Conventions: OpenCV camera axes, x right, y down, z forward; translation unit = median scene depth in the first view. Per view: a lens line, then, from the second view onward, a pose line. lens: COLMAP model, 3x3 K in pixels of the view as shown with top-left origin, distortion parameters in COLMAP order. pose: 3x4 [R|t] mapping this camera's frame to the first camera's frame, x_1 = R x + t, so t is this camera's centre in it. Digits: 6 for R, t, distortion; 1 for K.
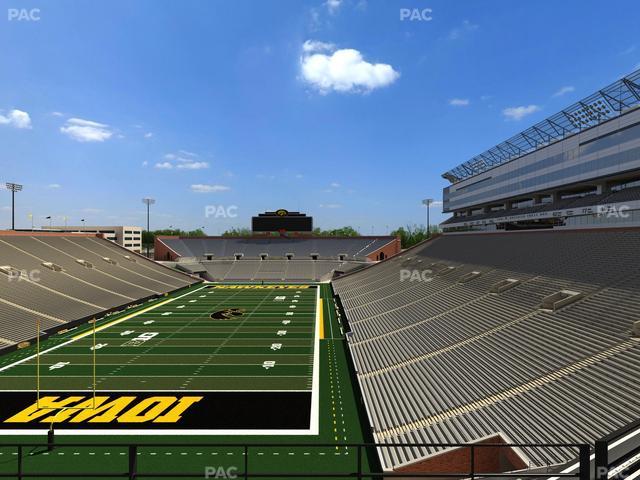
lens RADIAL K [[320.2, 0, 320.0], [0, 320.2, 240.1], [0, 0, 1]] dist [-0.000325, 0.000298]
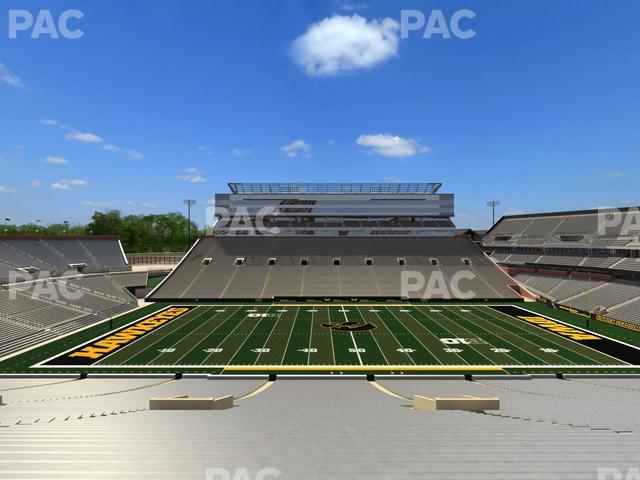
lens RADIAL K [[320.2, 0, 319.7], [0, 320.2, 240.0], [0, 0, 1]] dist [-0.000325, 0.000298]
pose [[0.000538, -0.000112, 1.000000, -0.764948], [0.000607, 1.000000, 0.000112, -0.004855], [-1.000000, 0.000607, 0.000538, 0.707964]]
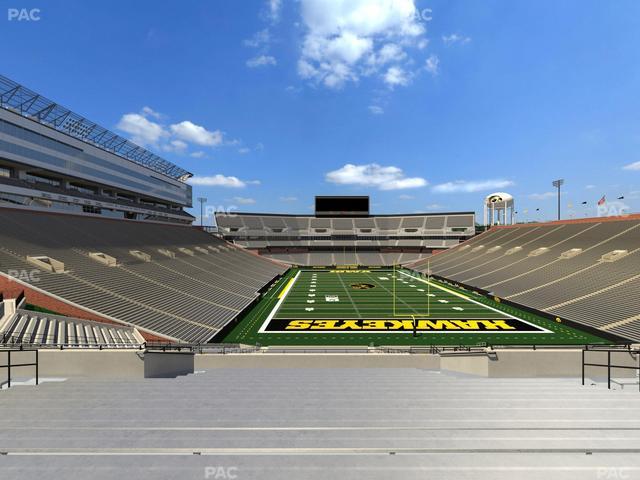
lens RADIAL K [[320.2, 0, 319.8], [0, 320.2, 239.9], [0, 0, 1]] dist [-0.000325, 0.000298]
pose [[-1.000000, -0.000628, 0.000170, -0.079394], [-0.000628, 1.000000, 0.000489, 0.033804], [-0.000170, 0.000489, -1.000000, 1.465363]]
